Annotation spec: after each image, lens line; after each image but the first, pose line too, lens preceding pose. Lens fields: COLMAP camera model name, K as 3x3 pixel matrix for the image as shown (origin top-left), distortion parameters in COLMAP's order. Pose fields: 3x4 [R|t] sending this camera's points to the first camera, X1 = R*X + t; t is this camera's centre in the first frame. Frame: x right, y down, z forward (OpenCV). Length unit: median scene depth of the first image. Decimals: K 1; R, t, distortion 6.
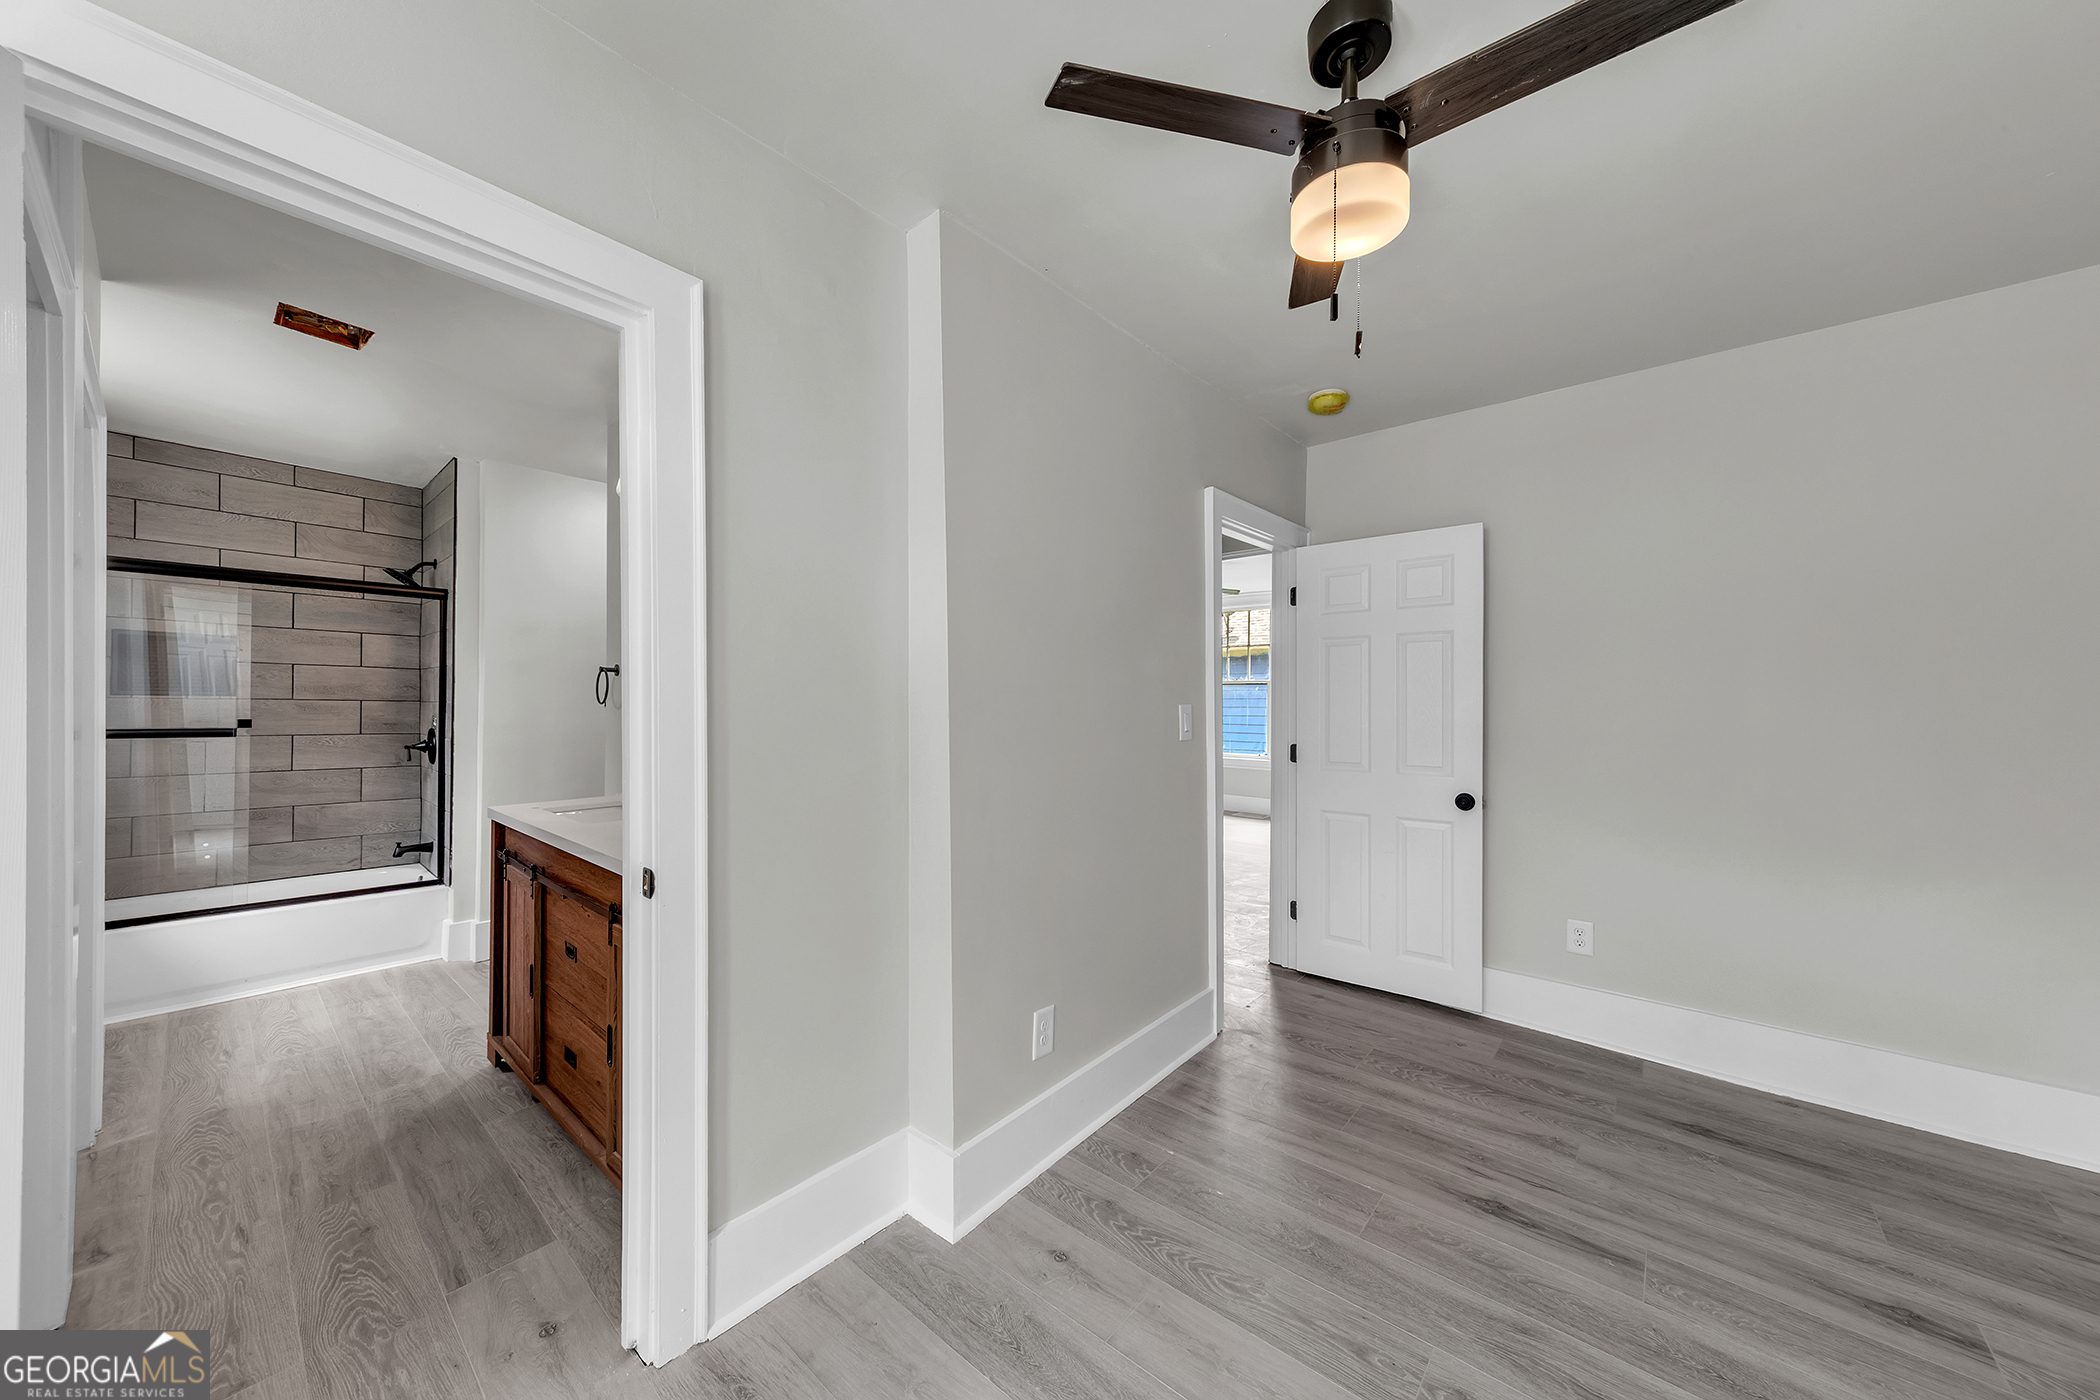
lens RADIAL K [[725.0, 0, 1060.1], [0, 725.0, 703.1], [0, 0, 1]] dist [0.011075, -0.000226]
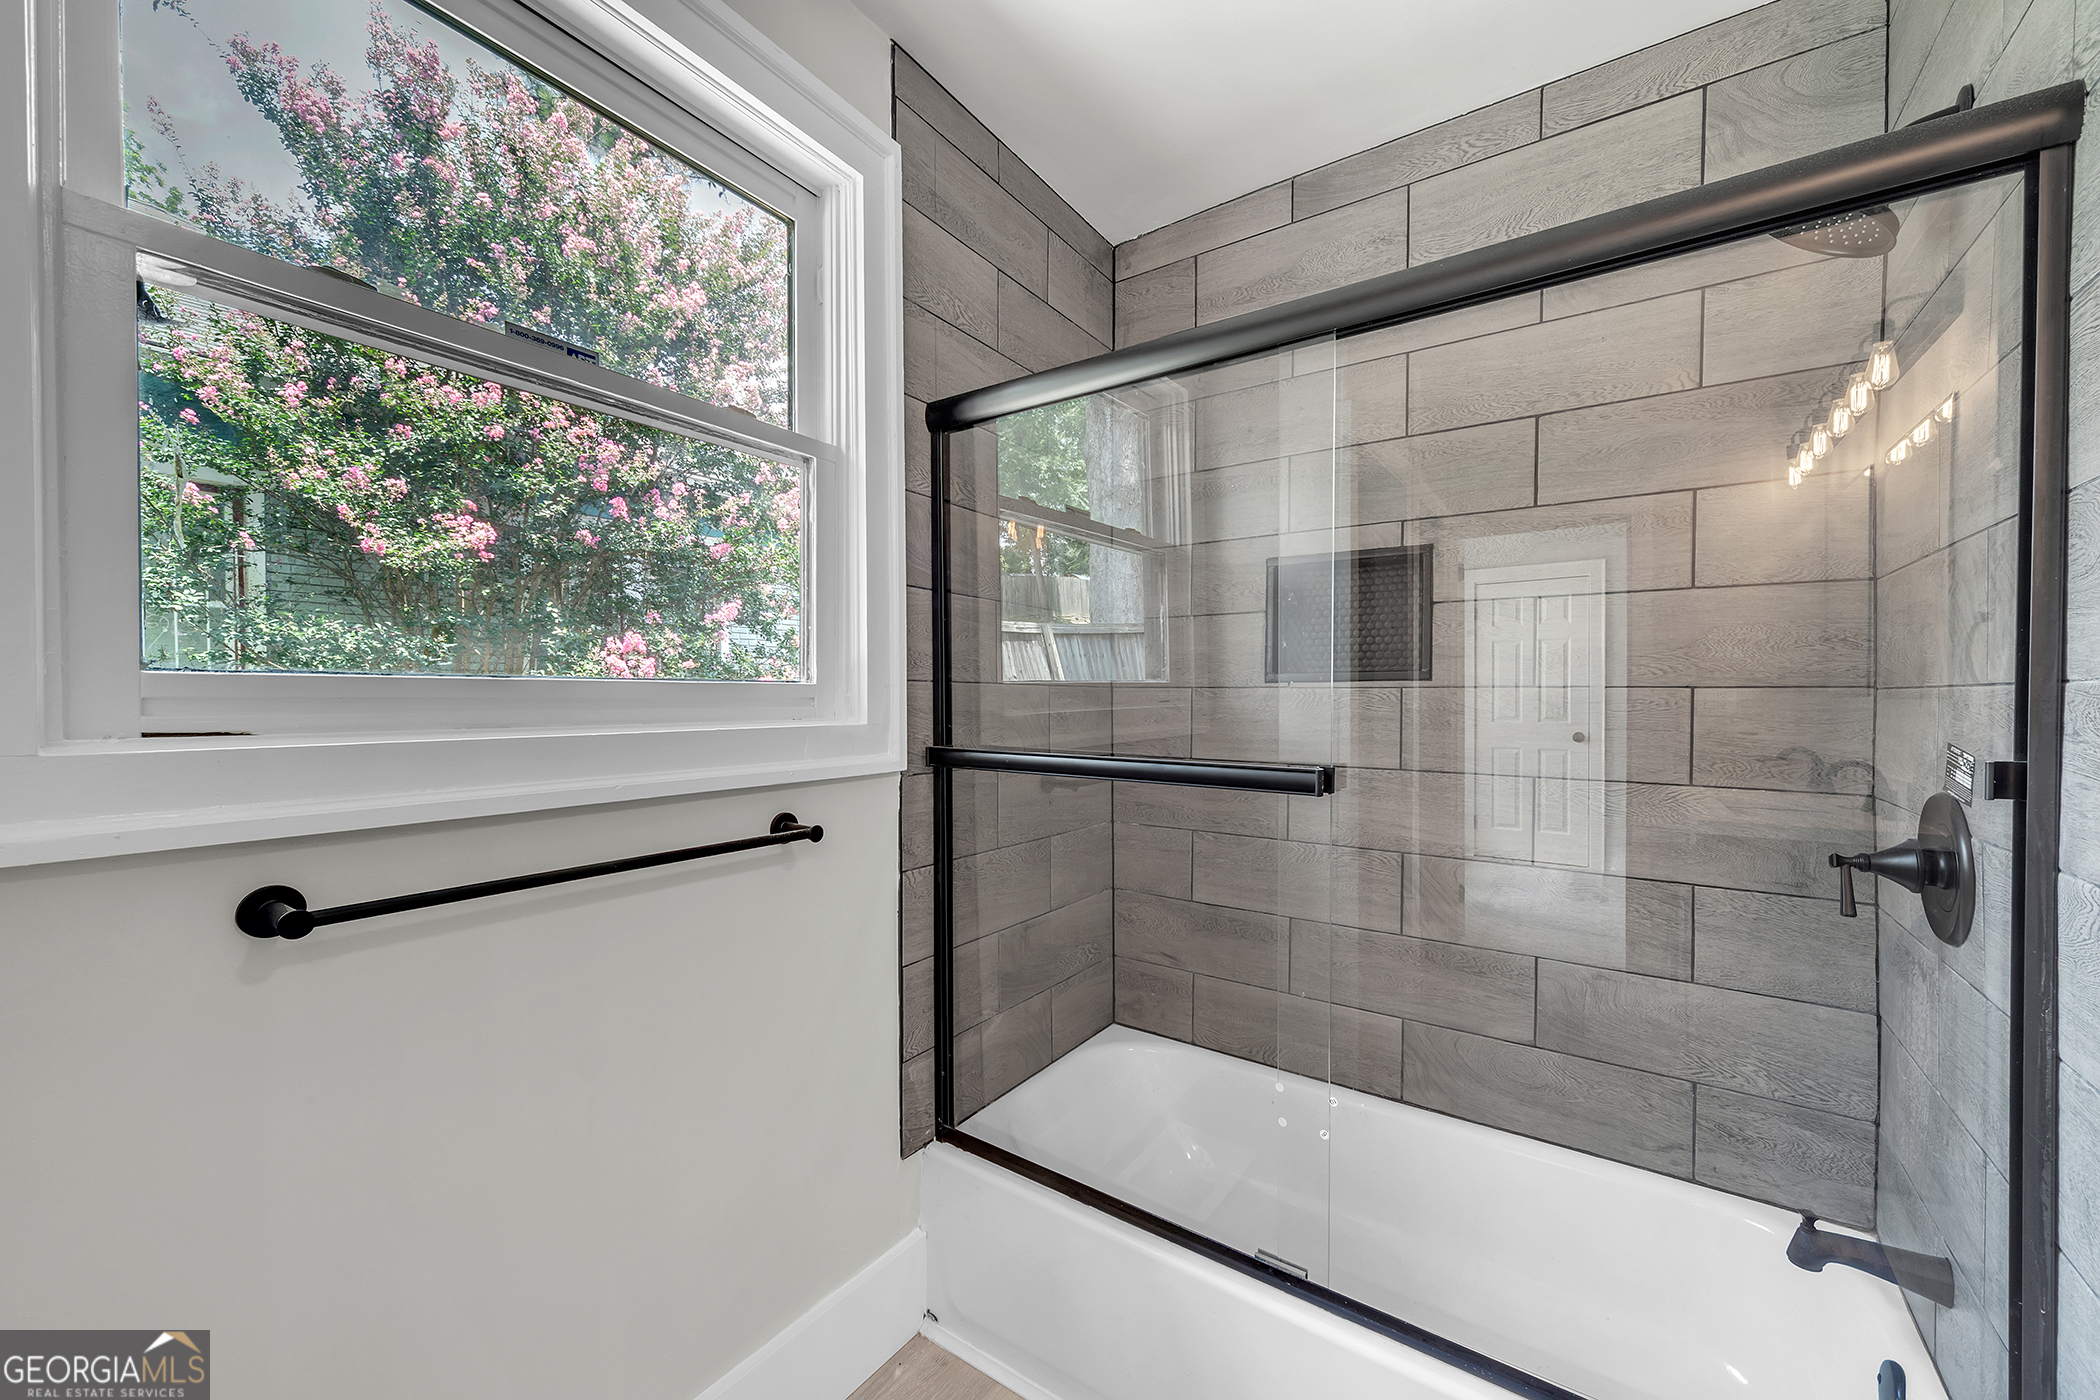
lens RADIAL K [[777.6, 0, 1076.0], [0, 777.6, 702.3], [0, 0, 1]] dist [0.009246, 0.000072]
pose [[0.101465, 0.006098, -0.994820, -0.660760], [0.004227, 0.999970, 0.006561, 0.000742], [0.994830, -0.004871, 0.101436, 0.721101]]
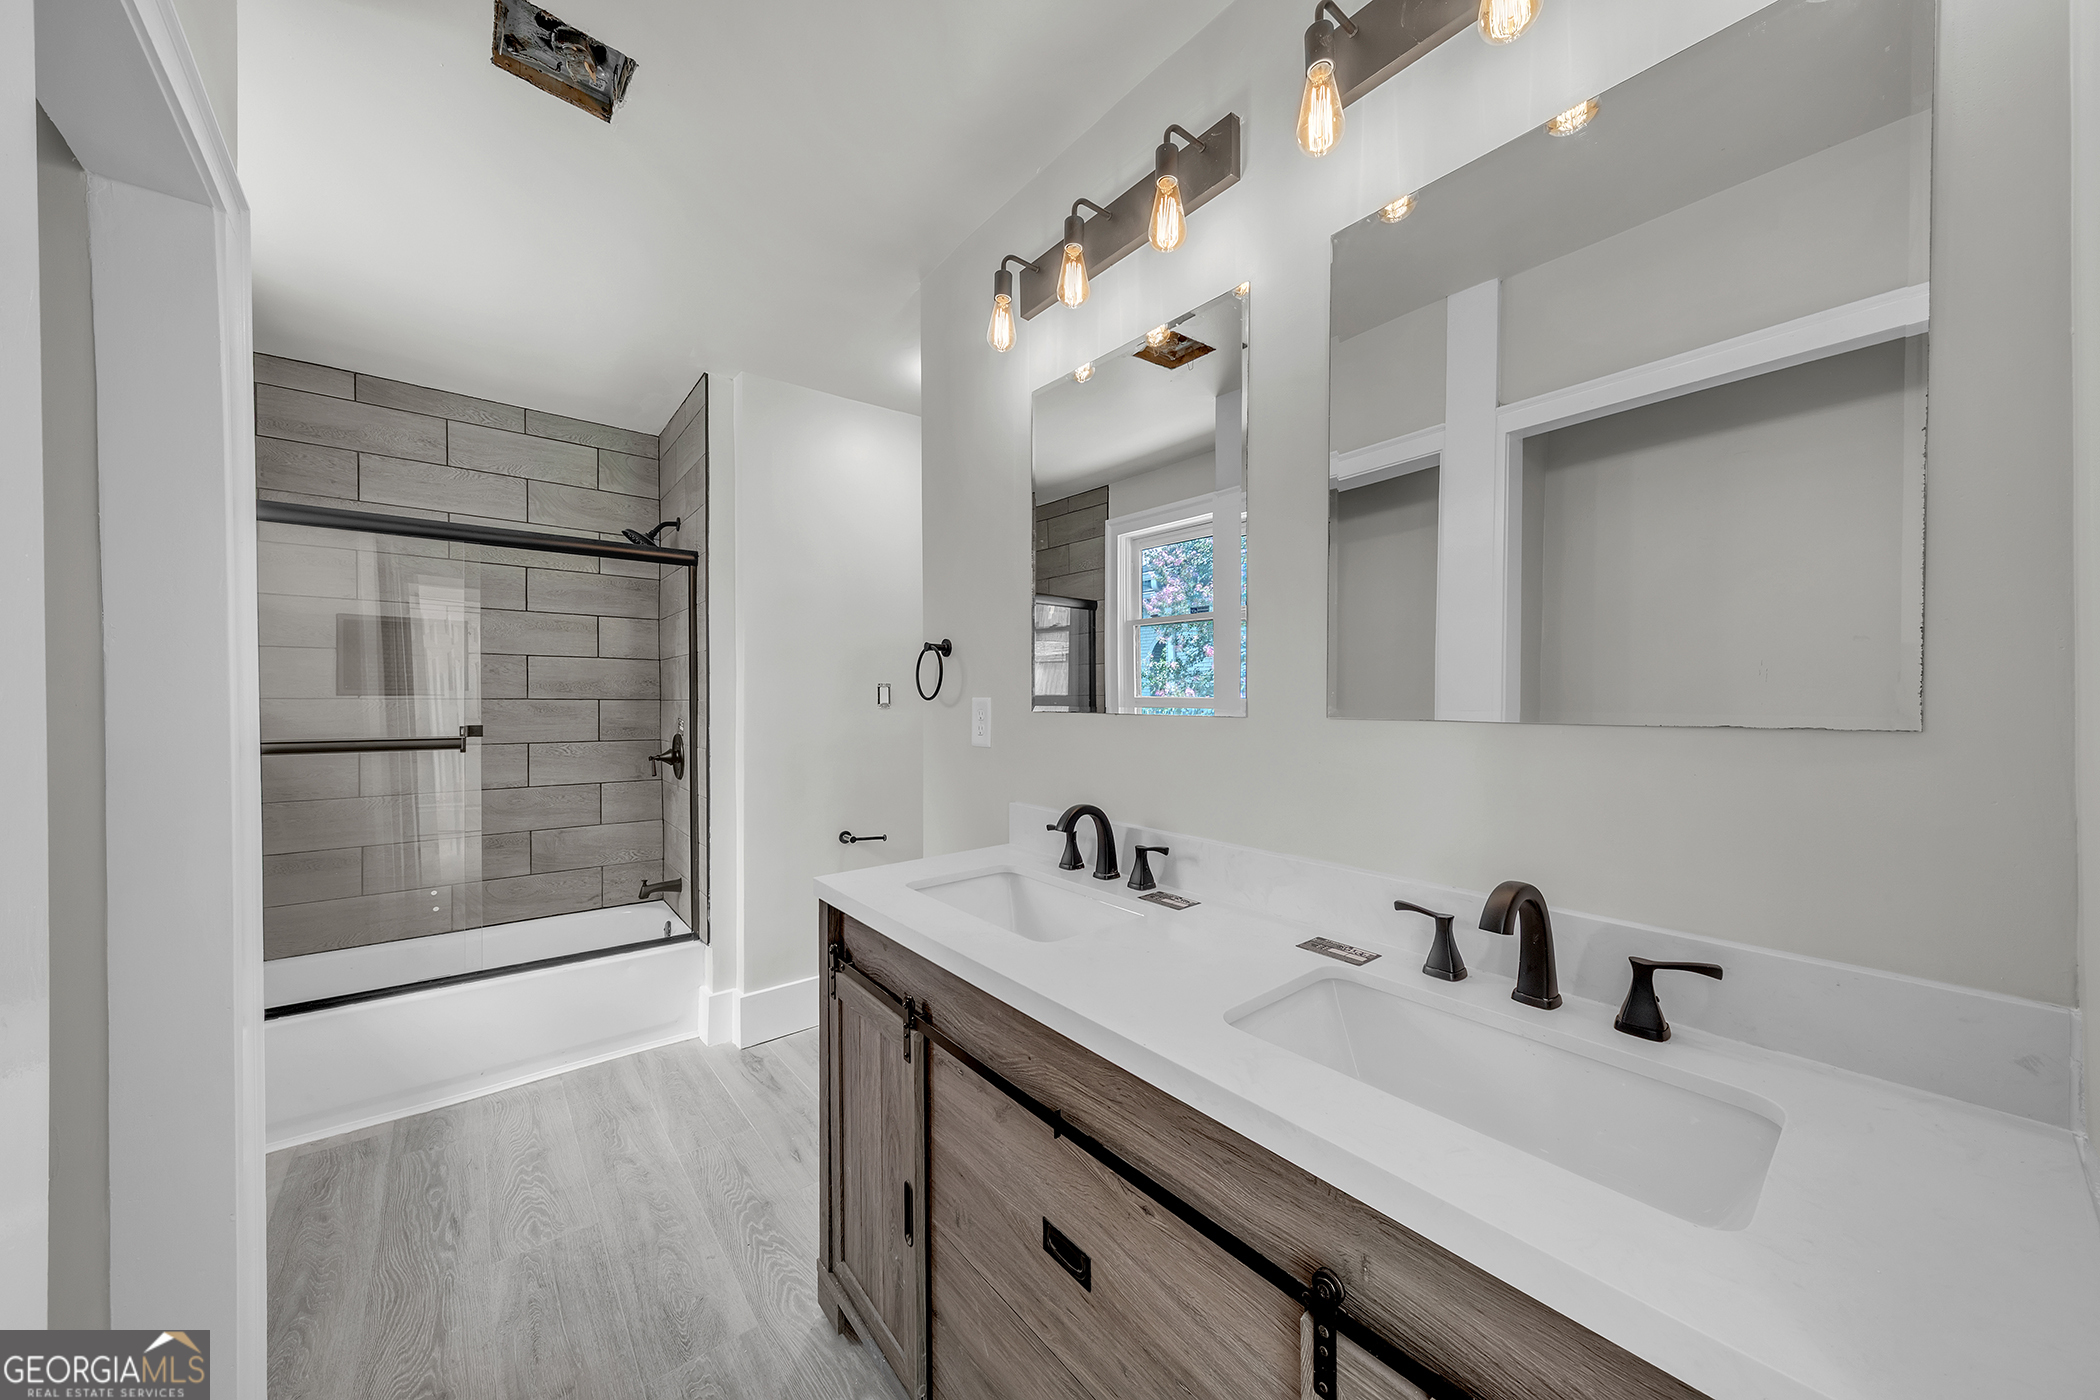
lens RADIAL K [[722.7, 0, 1056.4], [0, 722.7, 704.4], [0, 0, 1]] dist [0.006998, 0.000280]
pose [[0.984302, -0.008957, -0.176267, -0.337530], [0.010606, 0.999908, 0.008415, 0.000419], [0.176176, -0.010152, 0.984306, 0.321571]]
